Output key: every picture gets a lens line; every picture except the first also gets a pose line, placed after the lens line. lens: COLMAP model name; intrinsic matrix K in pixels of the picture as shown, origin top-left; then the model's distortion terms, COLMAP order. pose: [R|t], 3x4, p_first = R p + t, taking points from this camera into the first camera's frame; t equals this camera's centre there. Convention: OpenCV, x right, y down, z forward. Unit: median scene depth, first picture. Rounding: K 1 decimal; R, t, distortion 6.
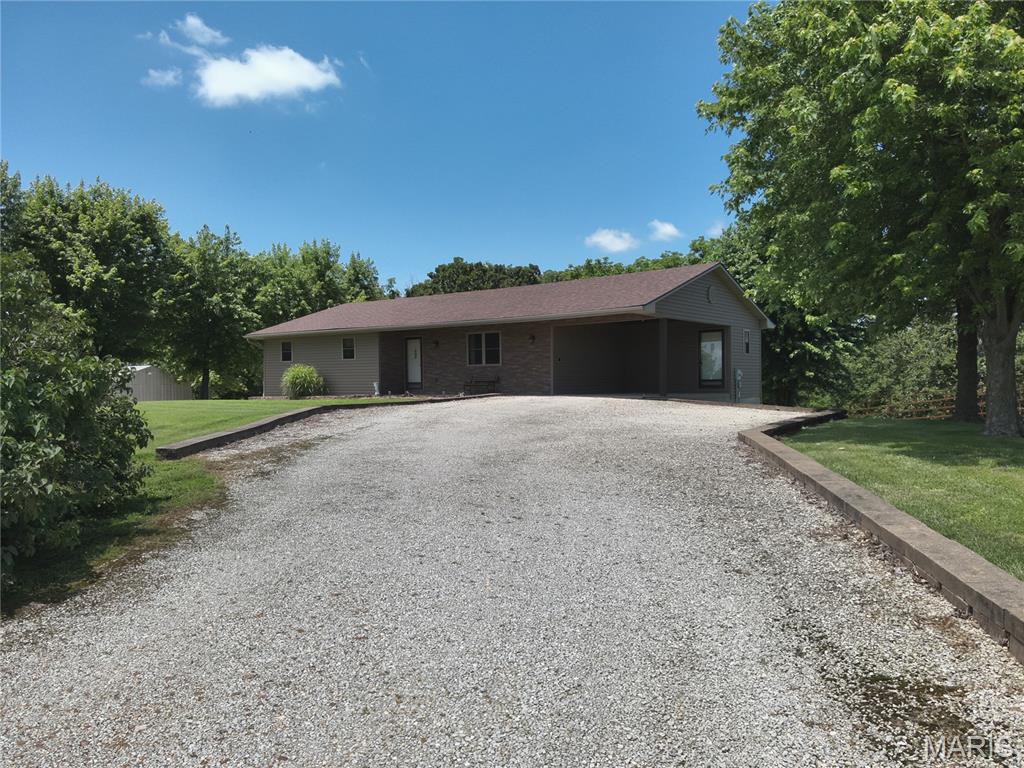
lens RADIAL K [[740.1, 0, 512.0], [0, 740.1, 384.0], [0, 0, 1]] dist [0.106233, -0.224367]
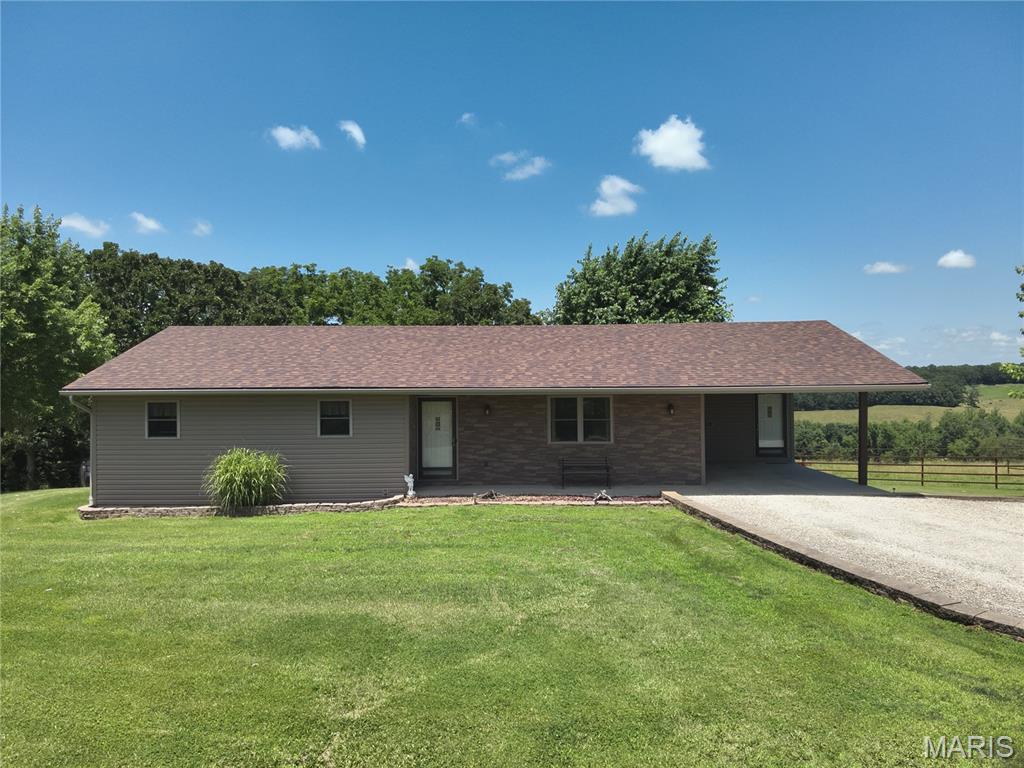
lens RADIAL K [[740.1, 0, 512.0], [0, 740.1, 384.0], [0, 0, 1]] dist [0.106233, -0.224367]
pose [[0.749780, 0.006928, 0.661651, -0.537235], [-0.000843, 0.999954, -0.009515, -0.072794], [-0.661687, 0.006577, 0.749752, 0.512488]]
